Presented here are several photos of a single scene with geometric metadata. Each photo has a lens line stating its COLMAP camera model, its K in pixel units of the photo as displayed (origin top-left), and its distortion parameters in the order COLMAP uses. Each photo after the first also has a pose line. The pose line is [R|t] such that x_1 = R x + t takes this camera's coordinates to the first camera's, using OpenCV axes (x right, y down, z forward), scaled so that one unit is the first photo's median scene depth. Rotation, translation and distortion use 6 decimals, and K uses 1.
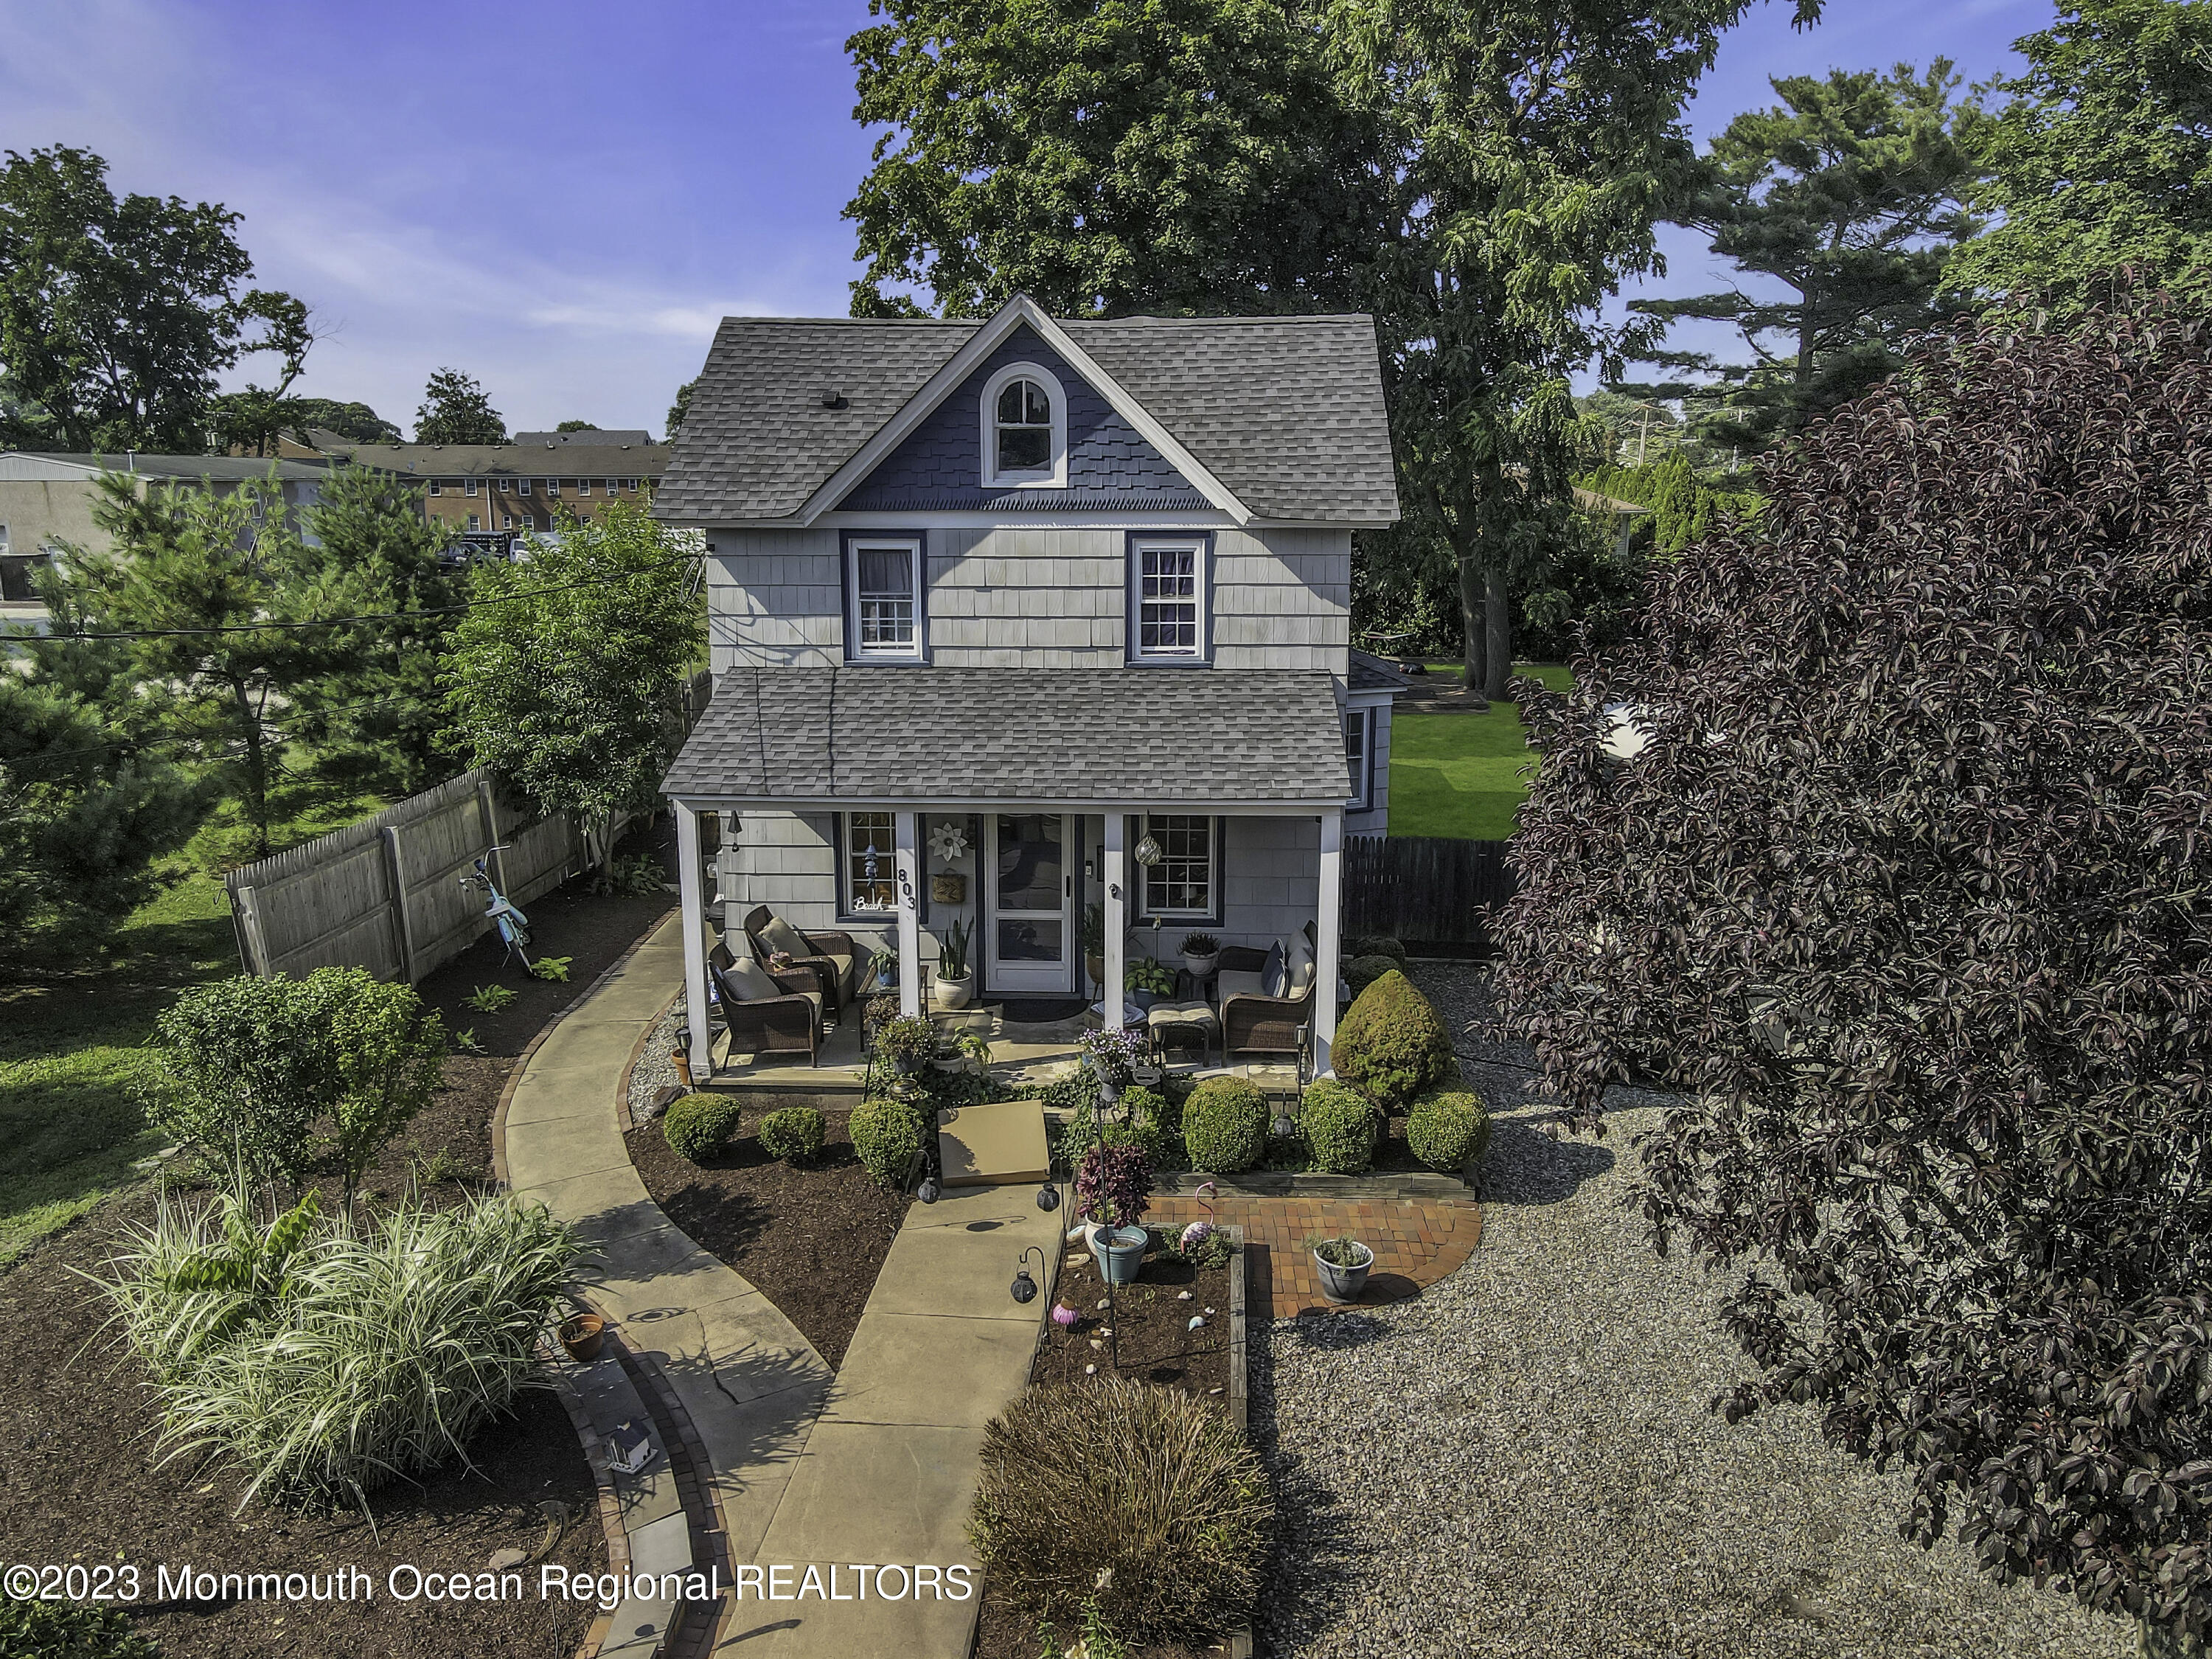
lens RADIAL K [[1563.5, 0, 1106.3], [0, 1563.5, 834.5], [0, 0, 1]] dist [0.026297, -0.004726]
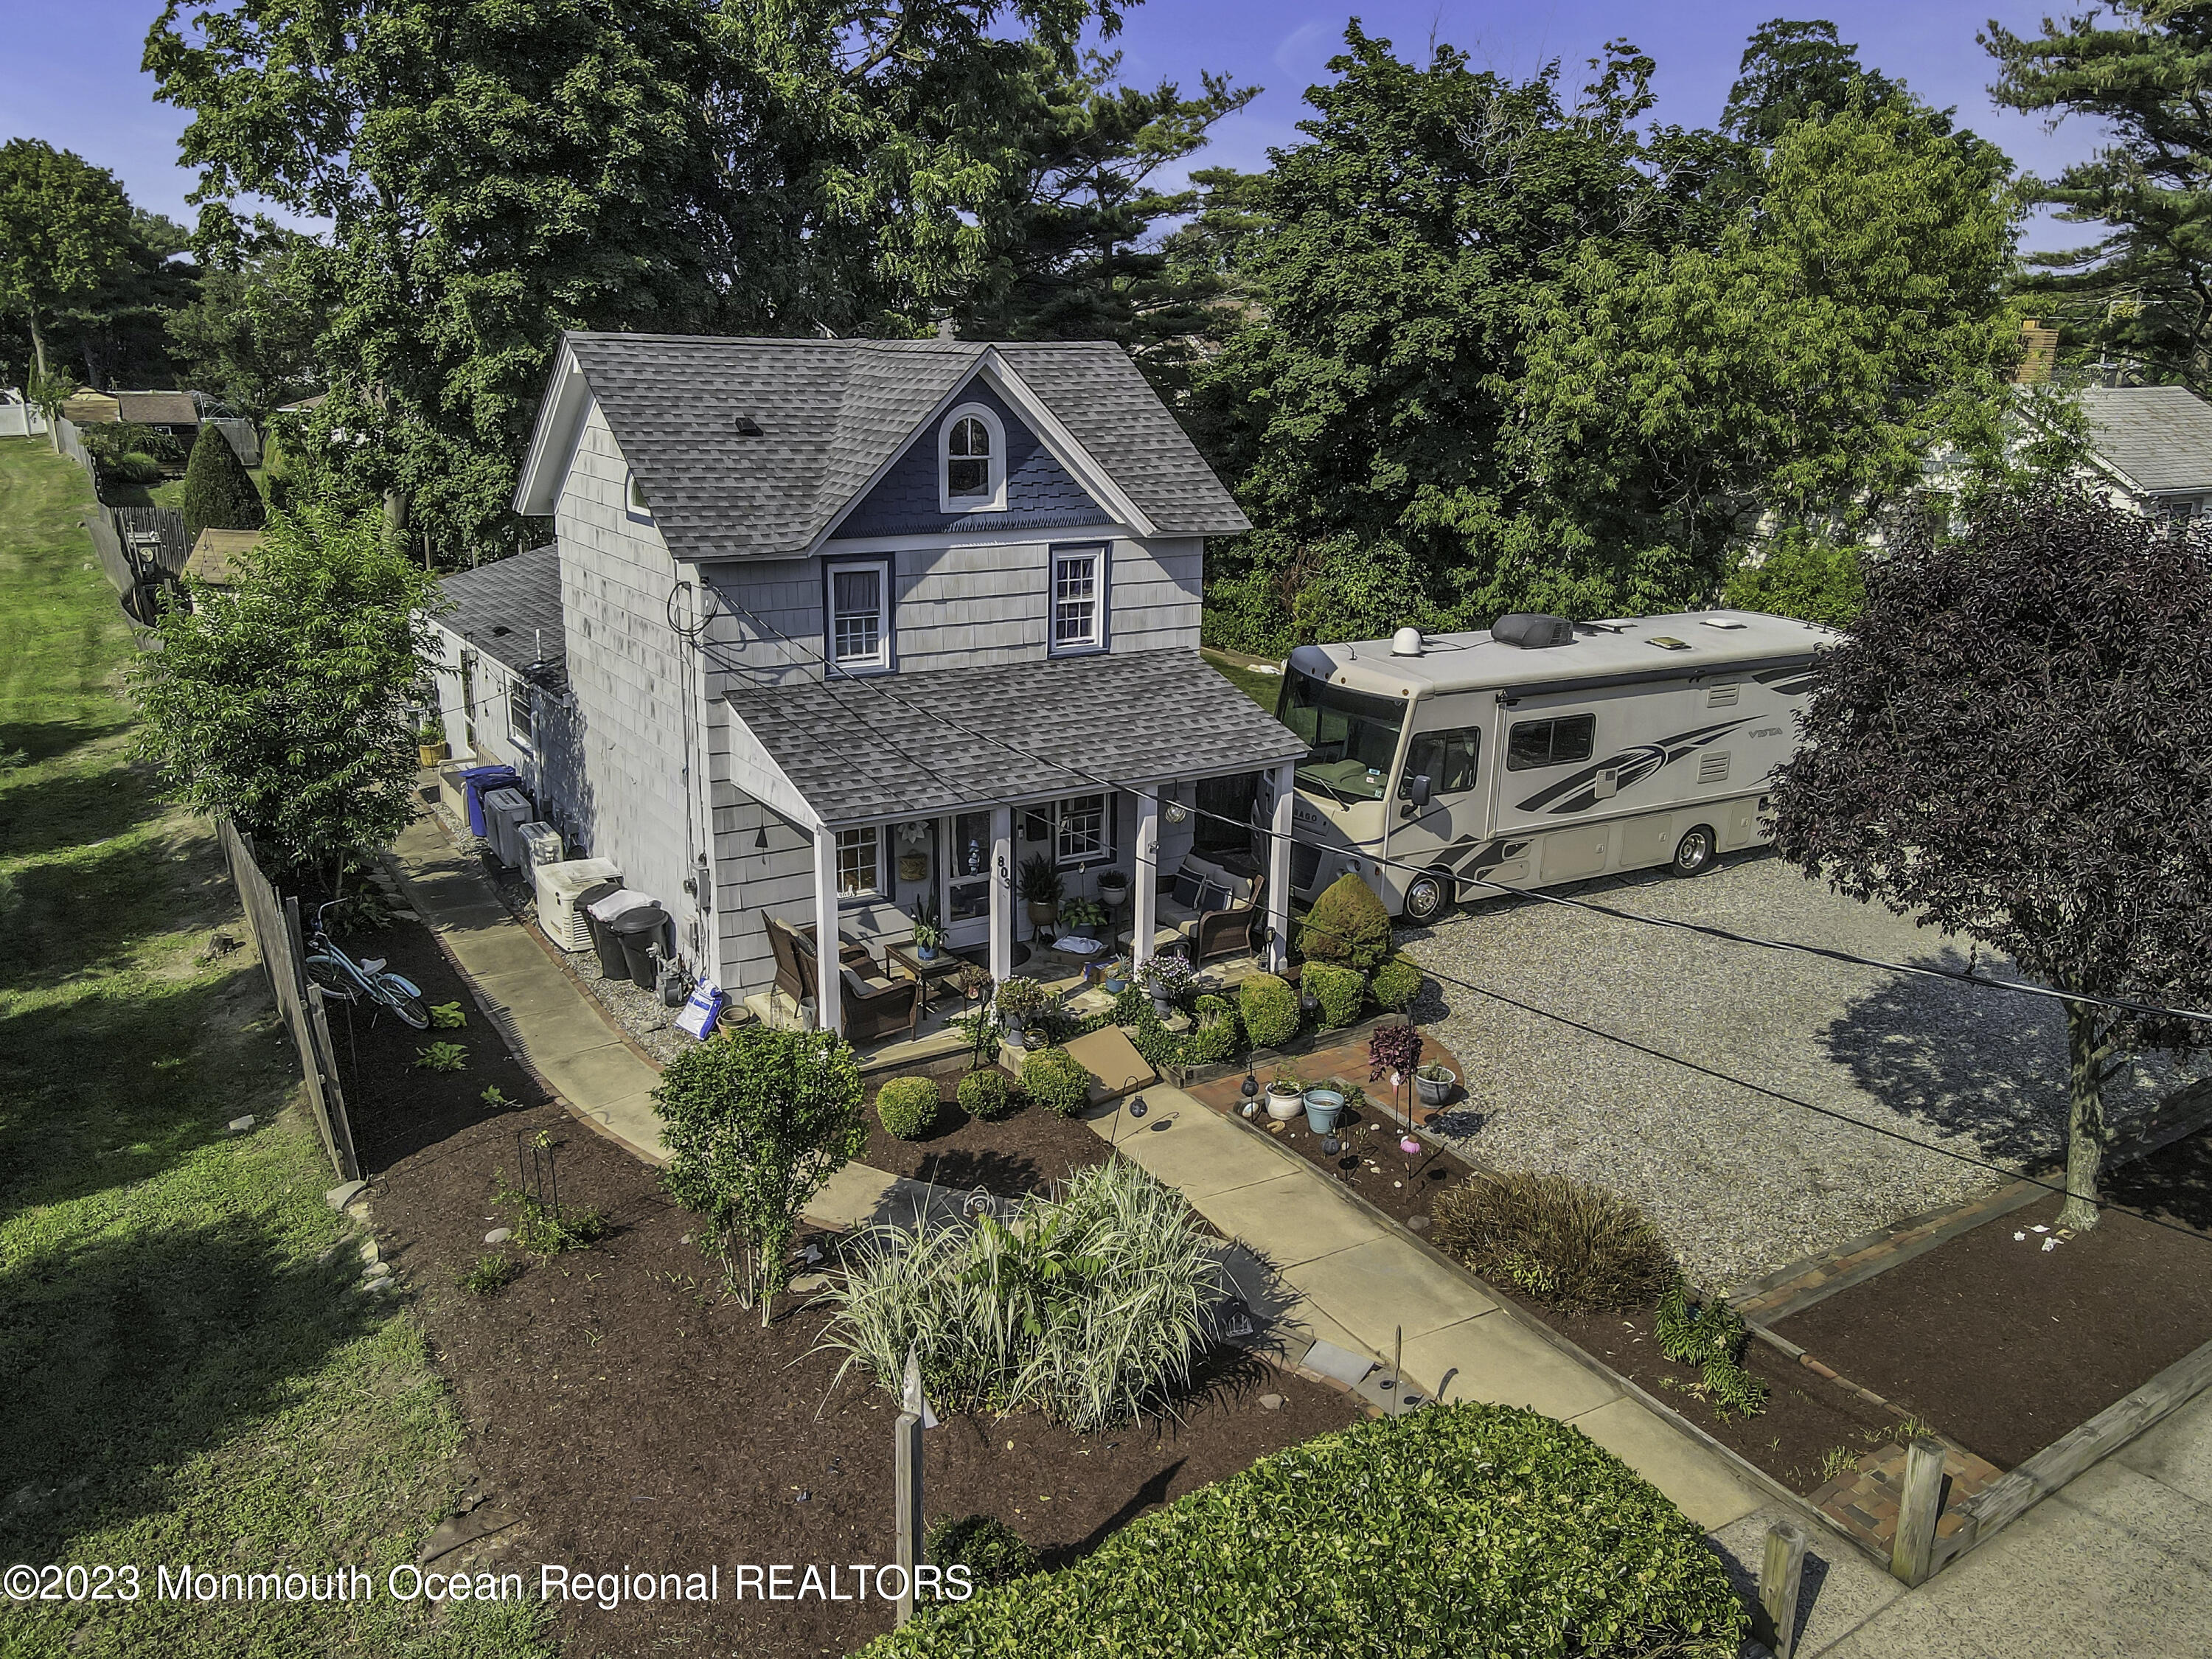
lens RADIAL K [[1563.5, 0, 1105.2], [0, 1563.5, 824.1], [0, 0, 1]] dist [0.026297, -0.004726]
pose [[0.837014, -0.144970, 0.527628, -0.600003], [0.109267, 0.989127, 0.098433, -0.095837], [-0.536161, -0.024737, 0.843753, -0.024697]]
